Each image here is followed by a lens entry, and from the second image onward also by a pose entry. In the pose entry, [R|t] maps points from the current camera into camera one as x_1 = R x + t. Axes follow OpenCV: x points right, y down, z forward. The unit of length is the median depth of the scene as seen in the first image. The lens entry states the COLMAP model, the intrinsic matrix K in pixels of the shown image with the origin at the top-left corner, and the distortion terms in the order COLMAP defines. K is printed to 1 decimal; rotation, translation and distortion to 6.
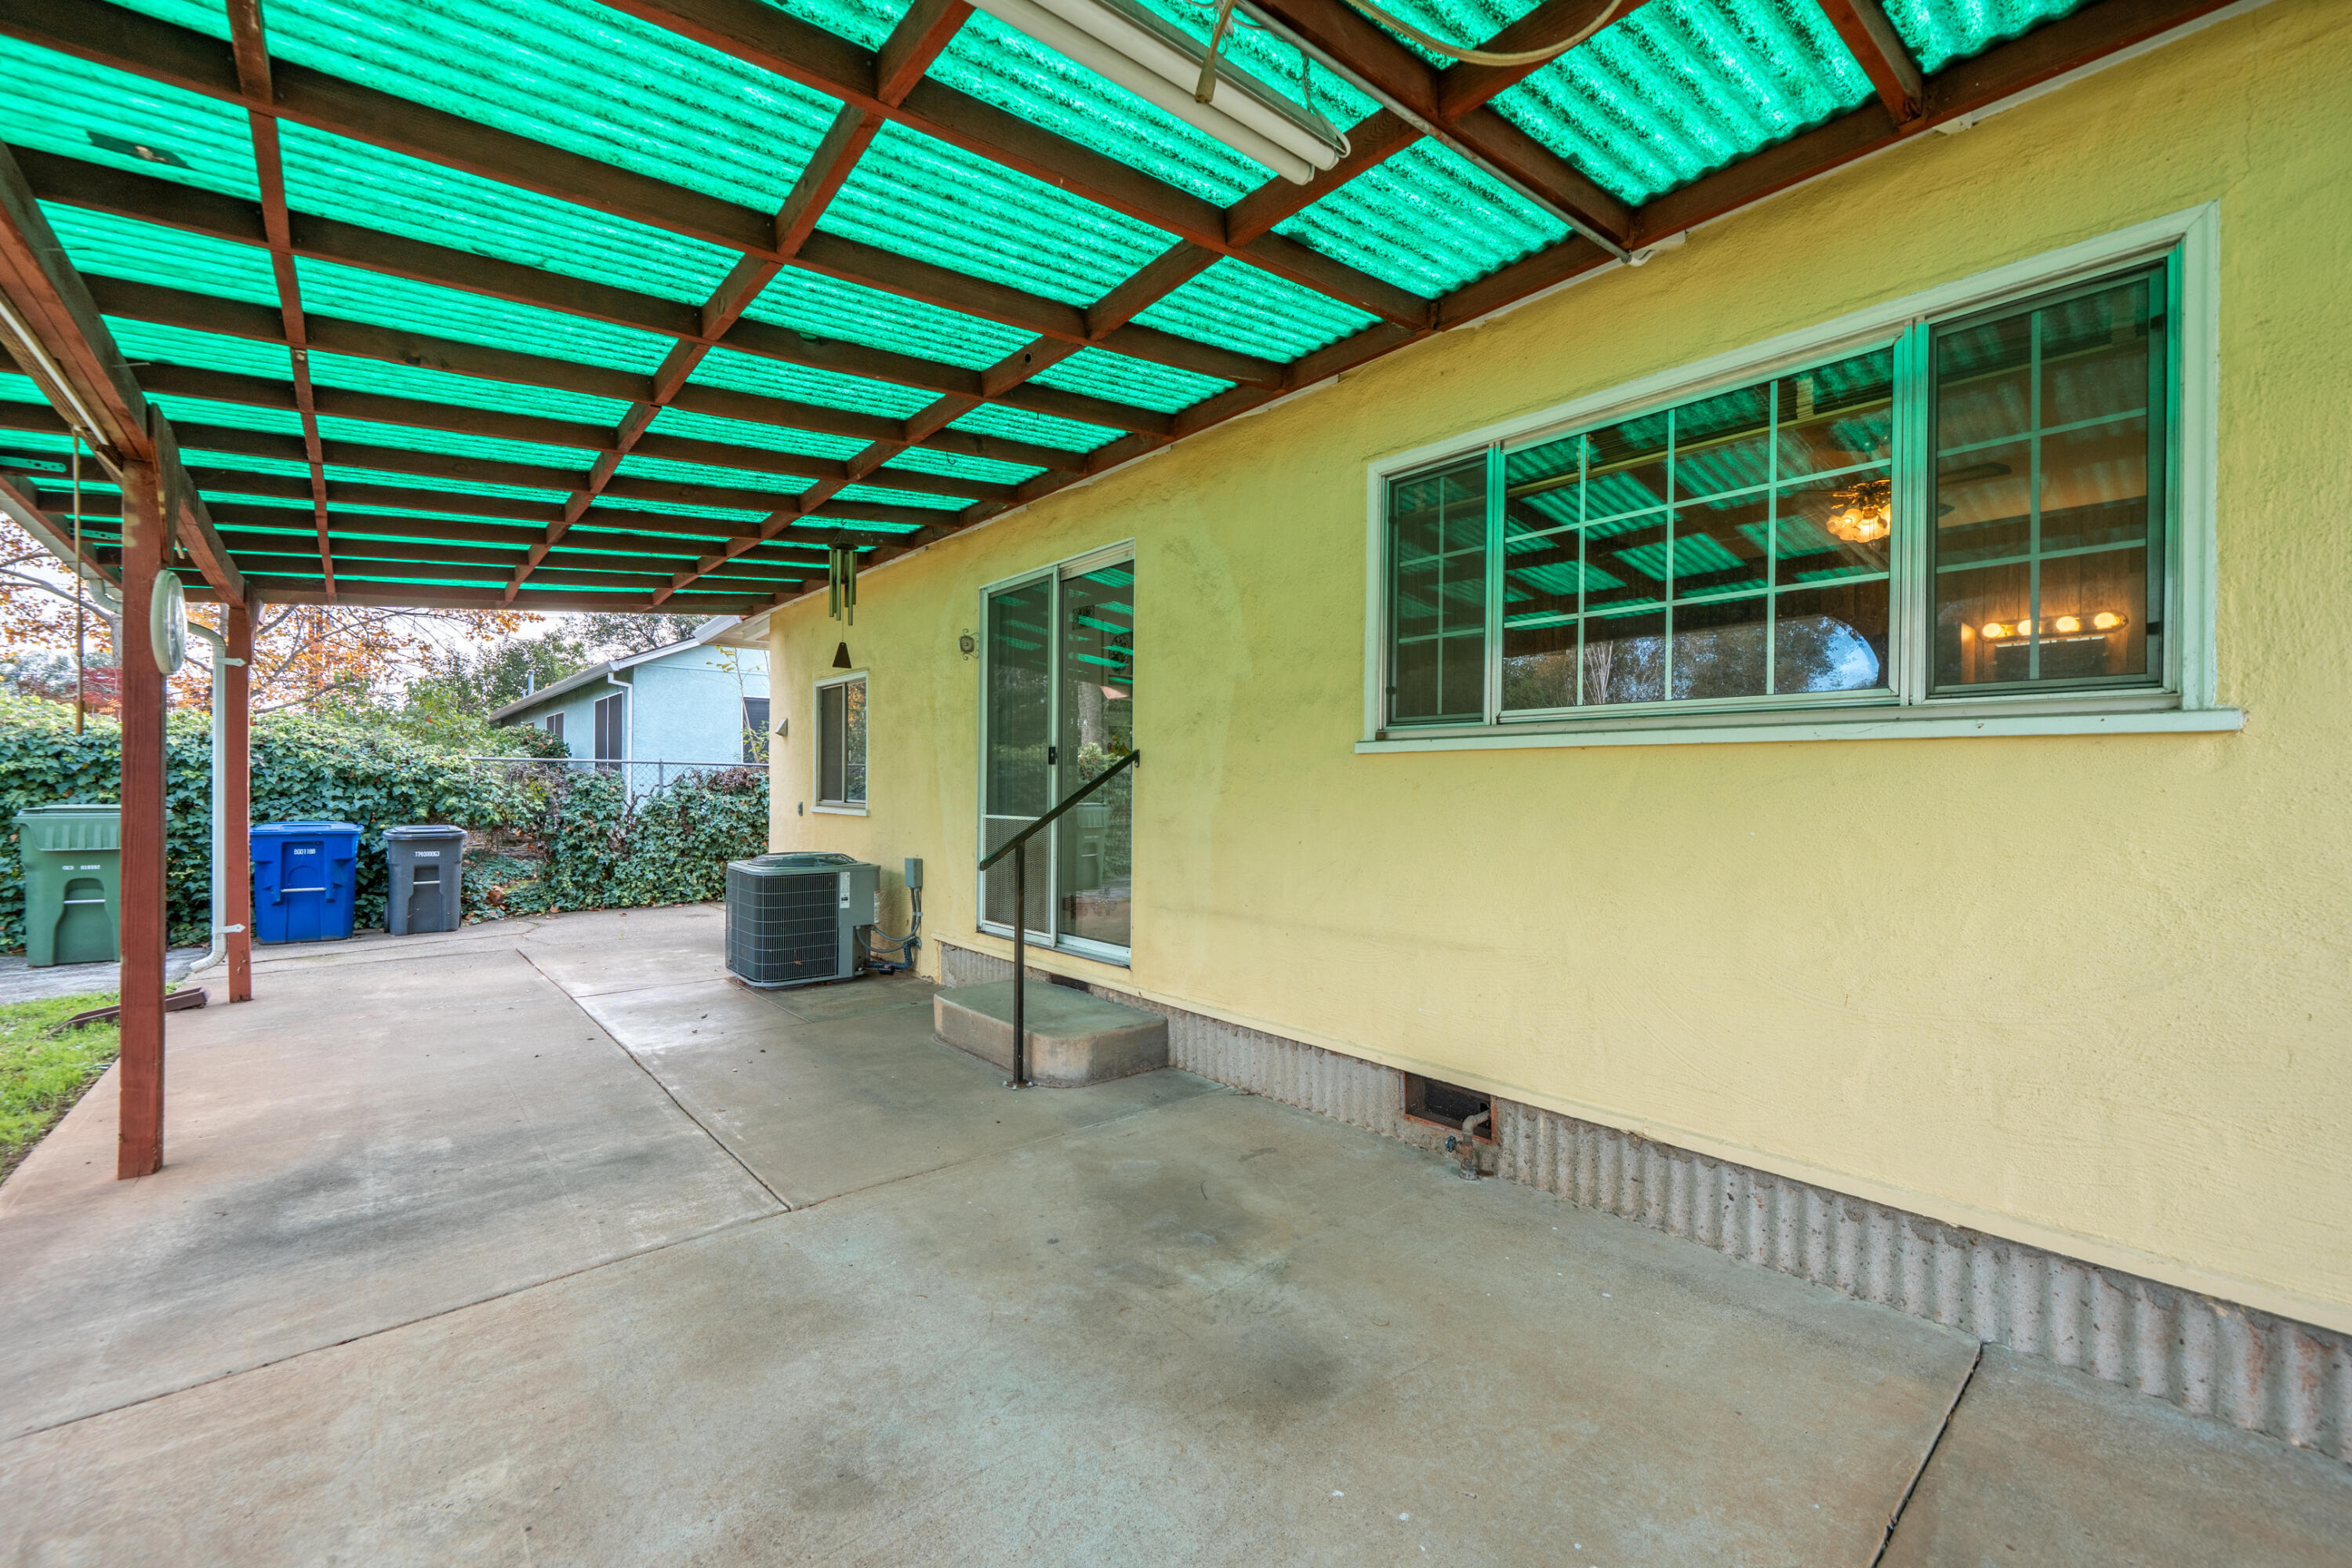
lens RADIAL K [[931.5, 0, 1136.3], [0, 931.5, 782.3], [0, 0, 1]] dist [0.000253, 0.000106]
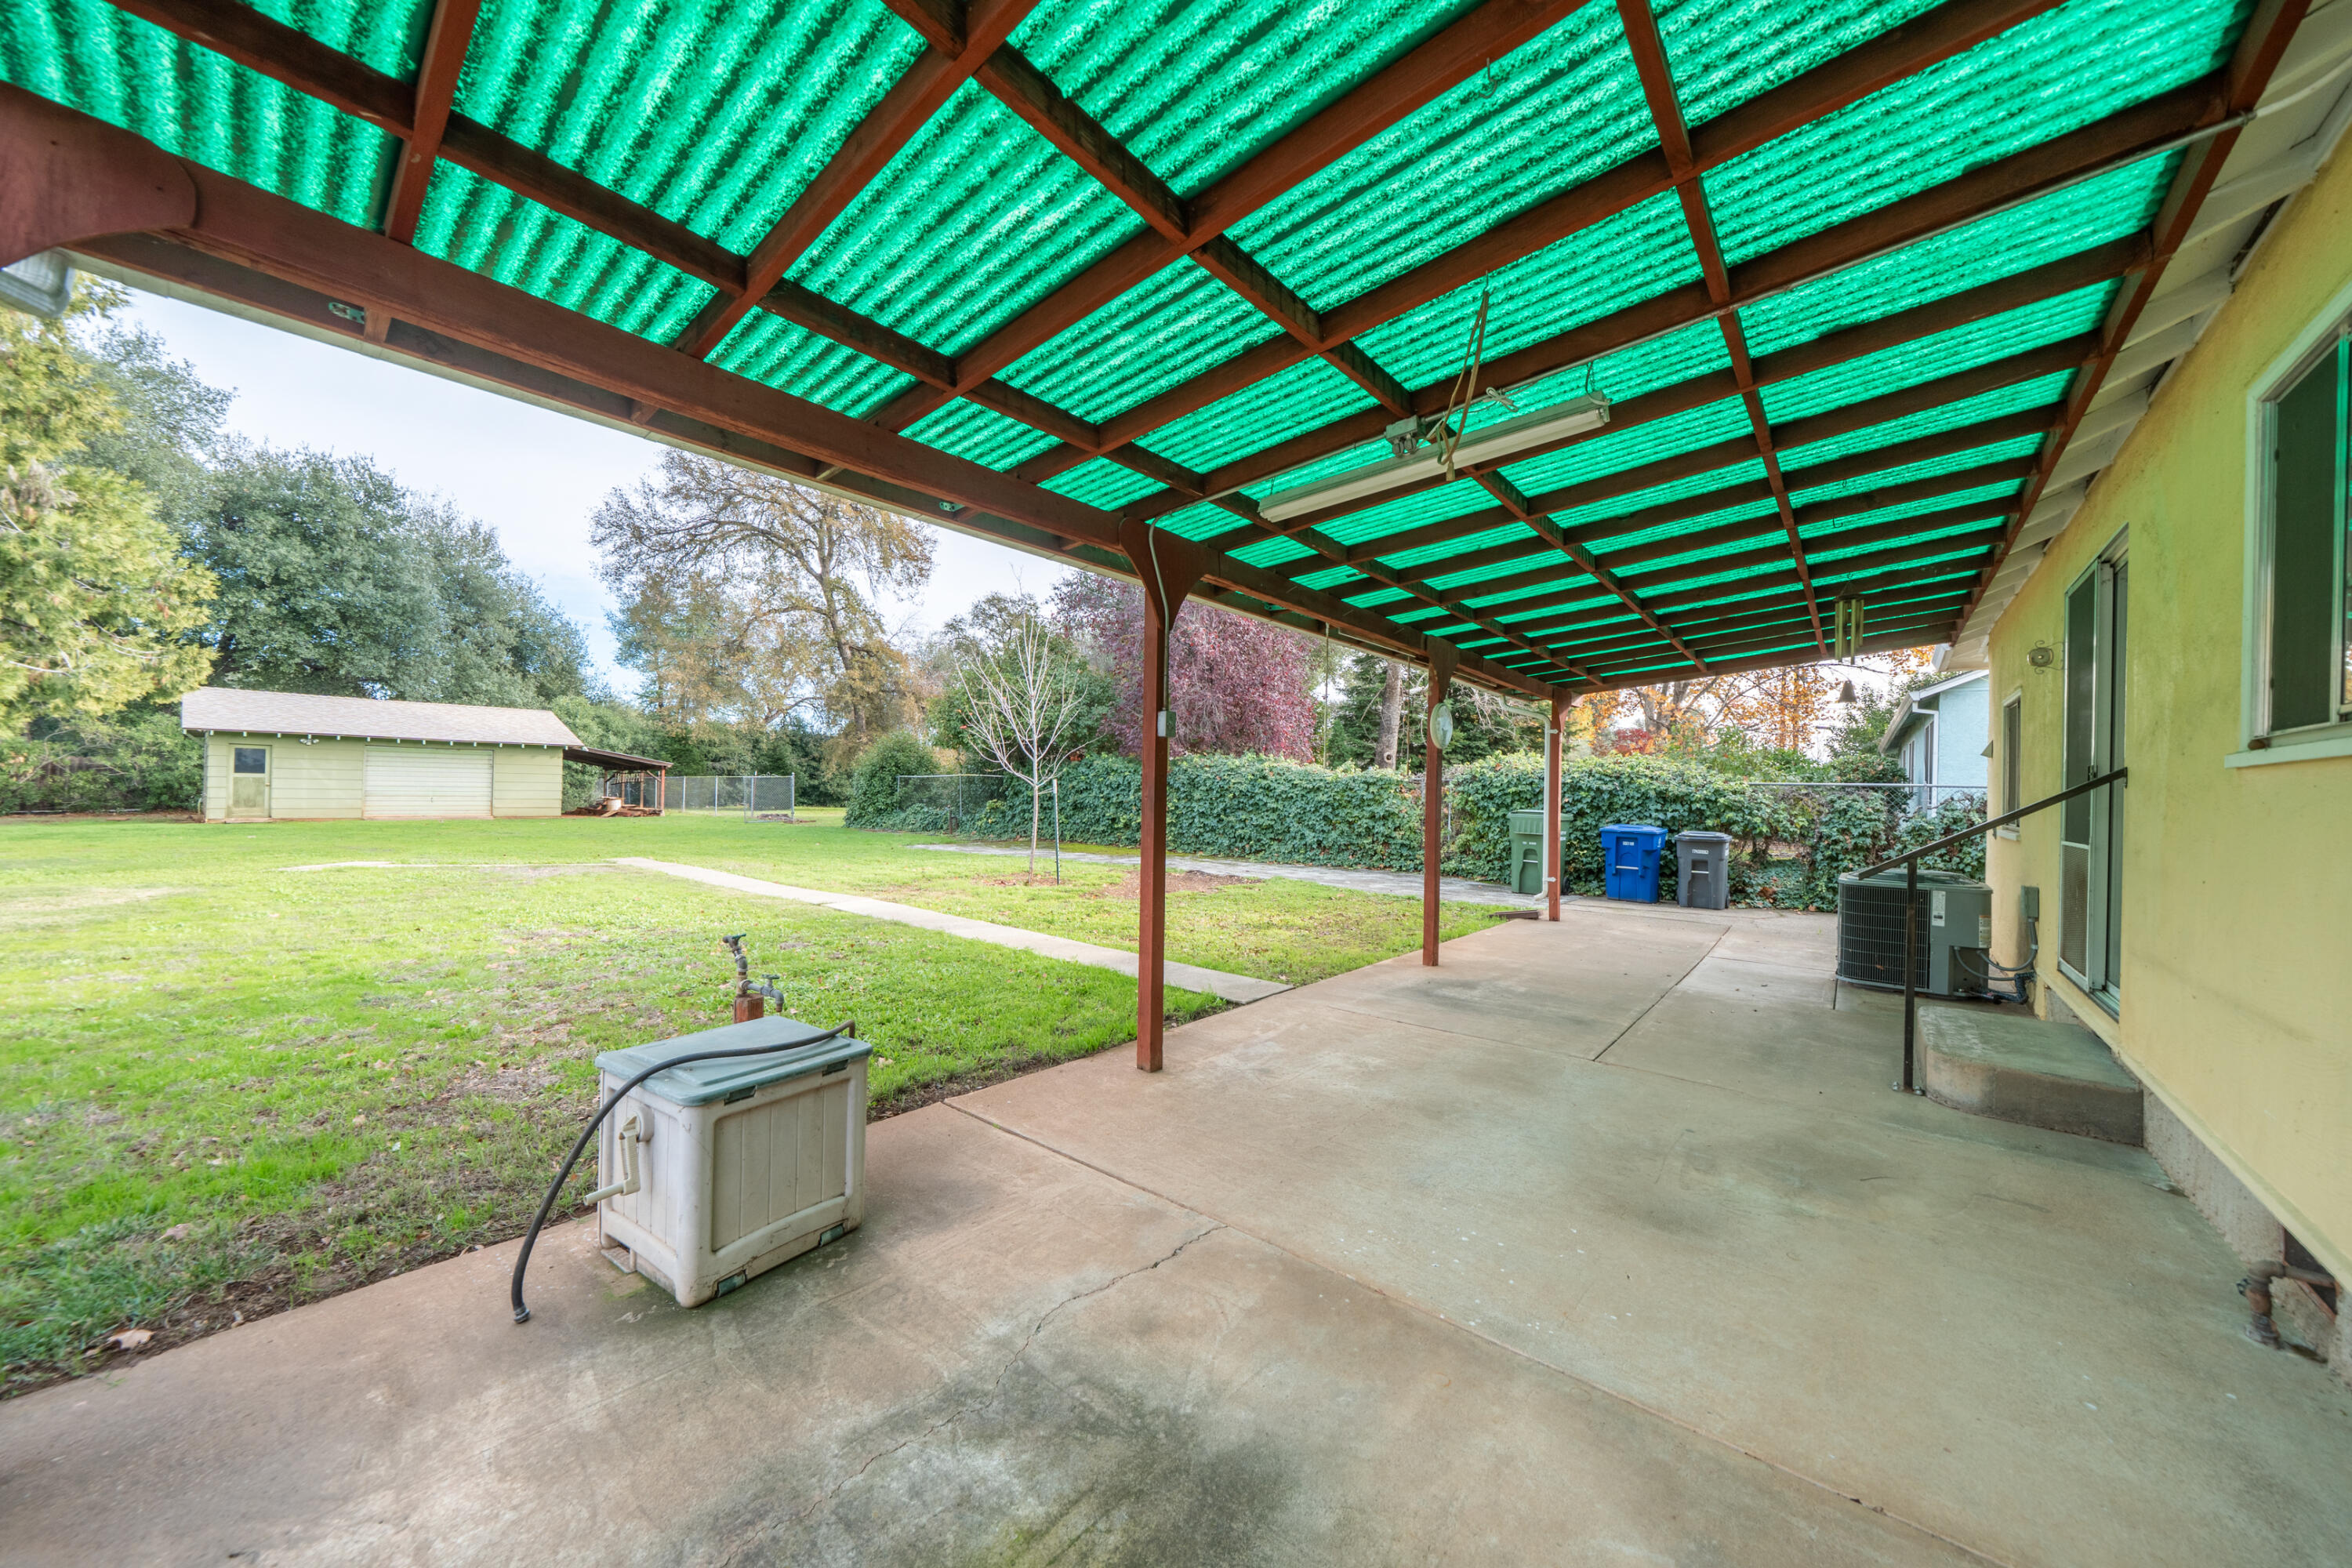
lens RADIAL K [[811.0, 0, 1169.7], [0, 811.0, 781.8], [0, 0, 1]] dist [-0.009910, -0.000009]
pose [[0.163328, -0.011633, -0.986503, 0.340372], [-0.016424, 0.999760, -0.014508, 0.002278], [0.986435, 0.018572, 0.163098, 0.012488]]
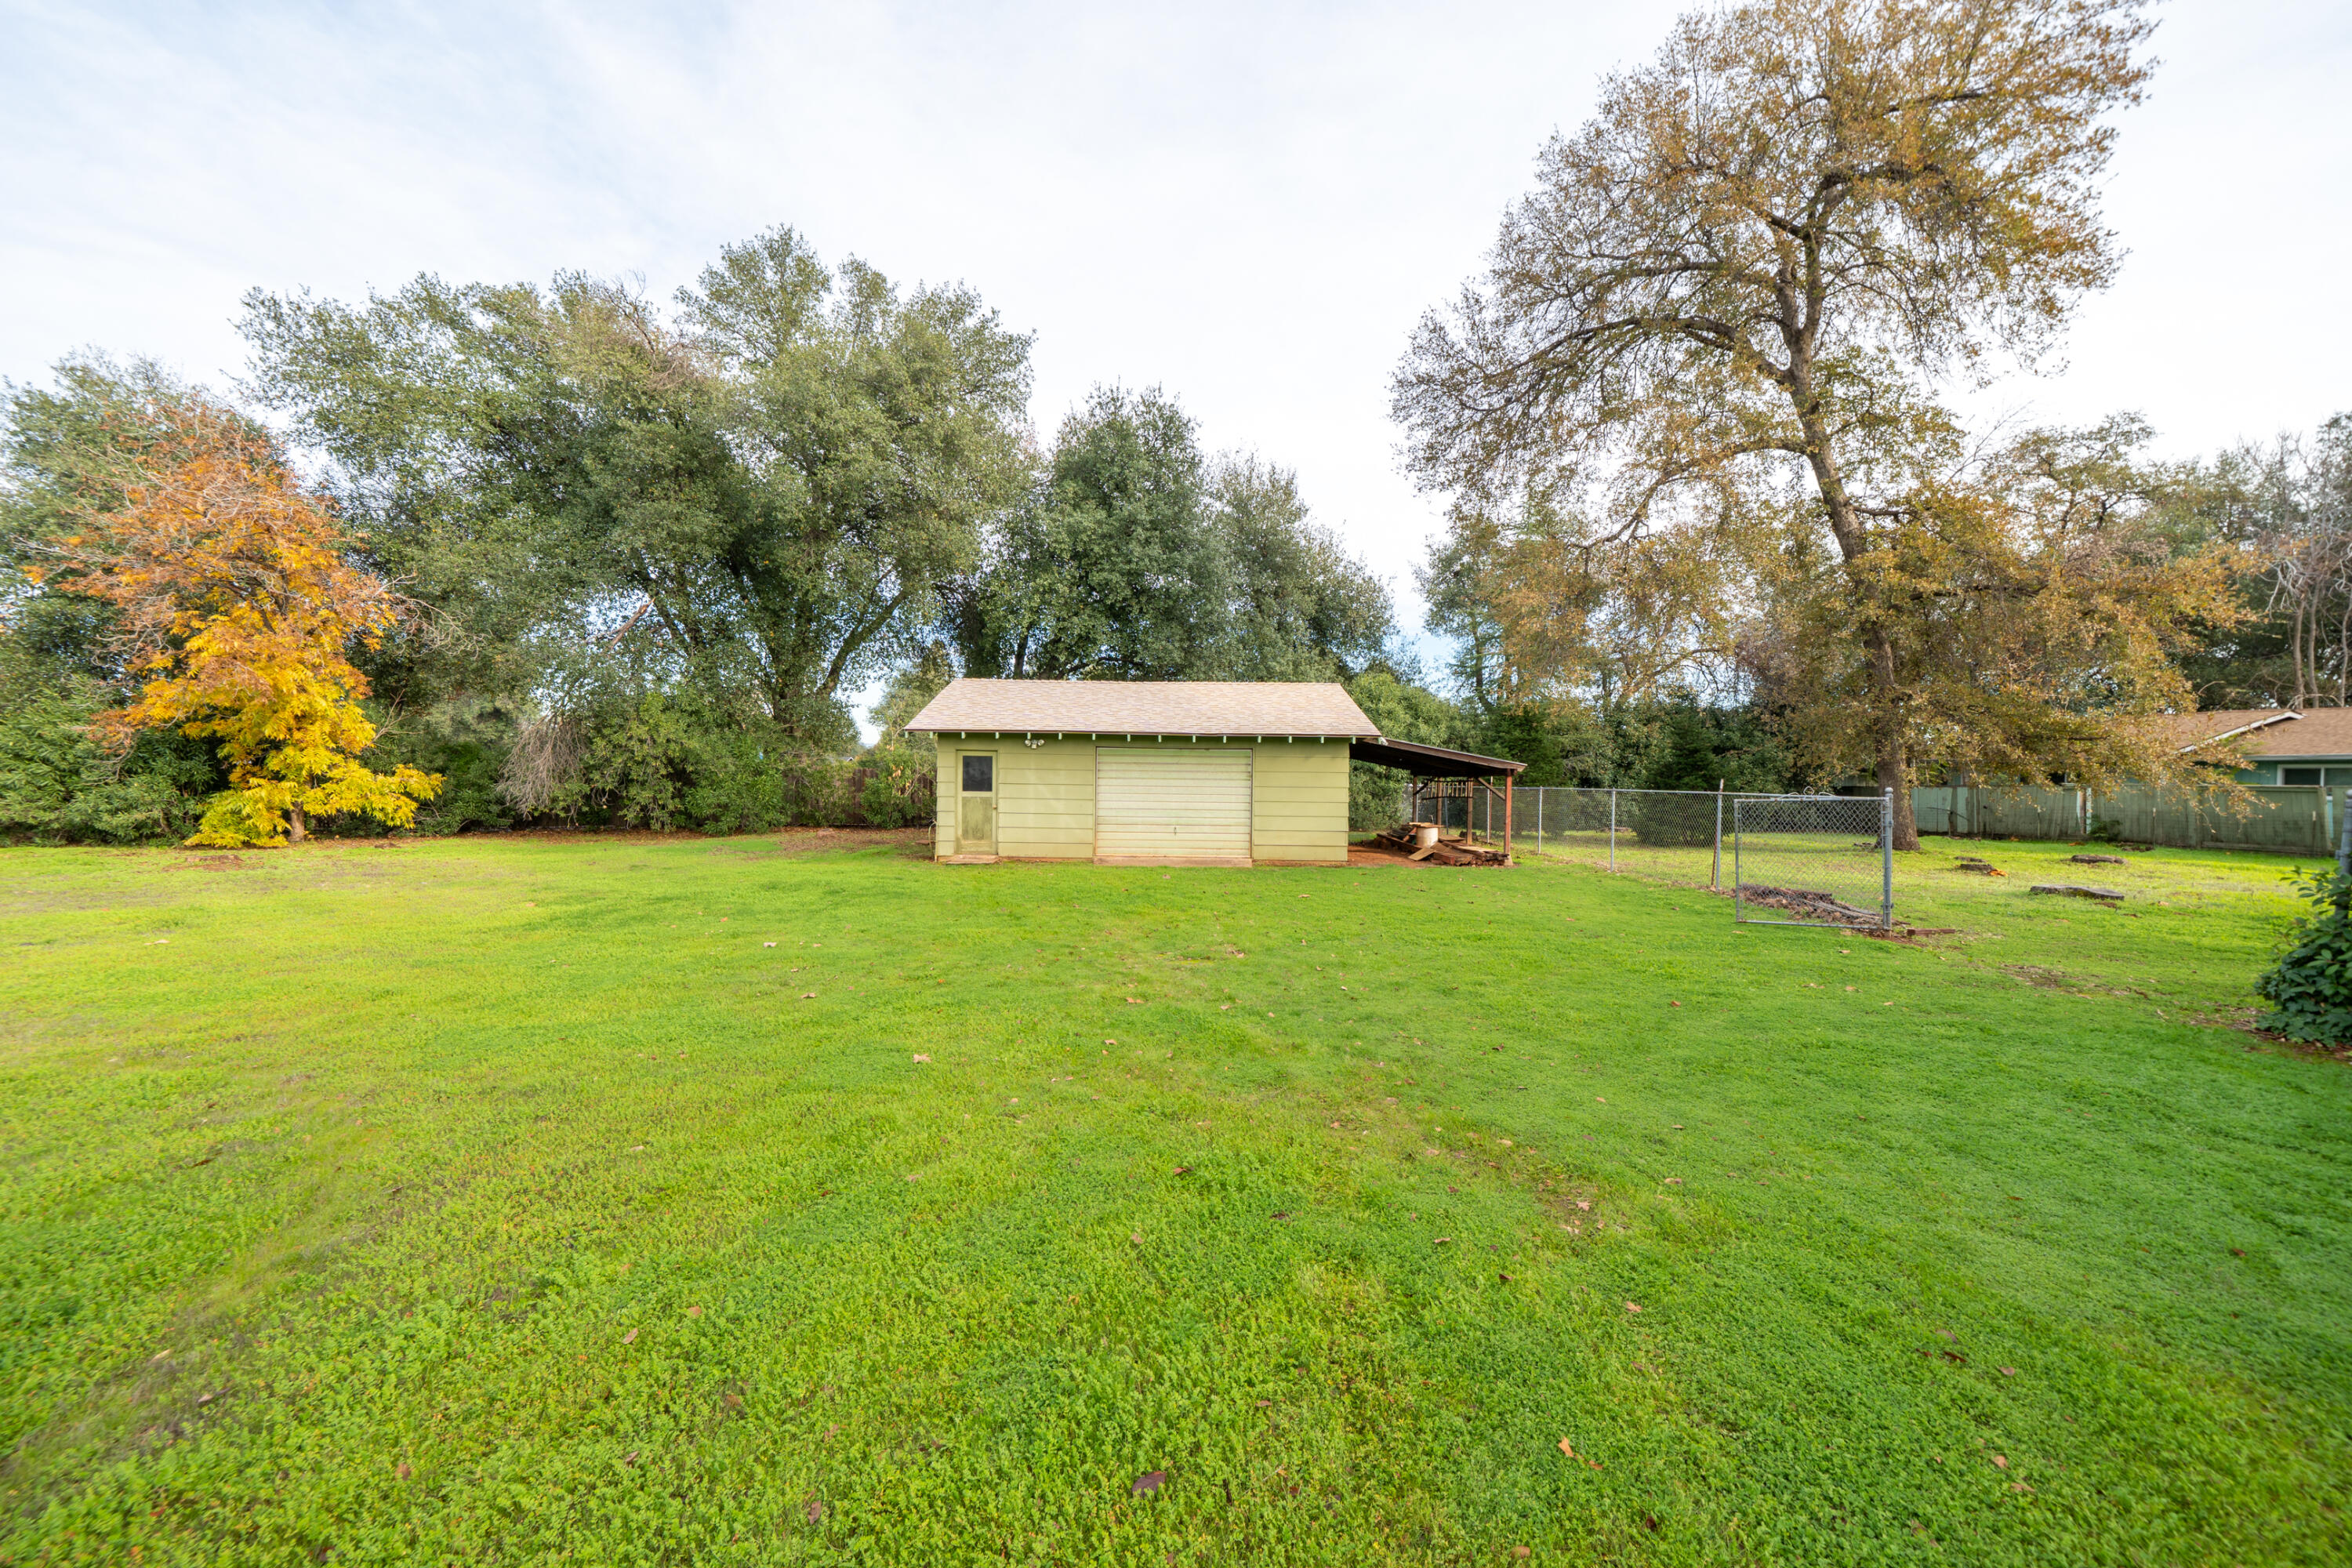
lens RADIAL K [[886.2, 0, 1167.7], [0, 886.2, 787.5], [0, 0, 1]] dist [-0.001586, -0.000114]
pose [[-0.657854, -0.000852, -0.753145, -1.879240], [-0.014290, 0.999833, 0.011350, -0.063223], [0.753010, 0.018229, -0.657757, -1.050518]]
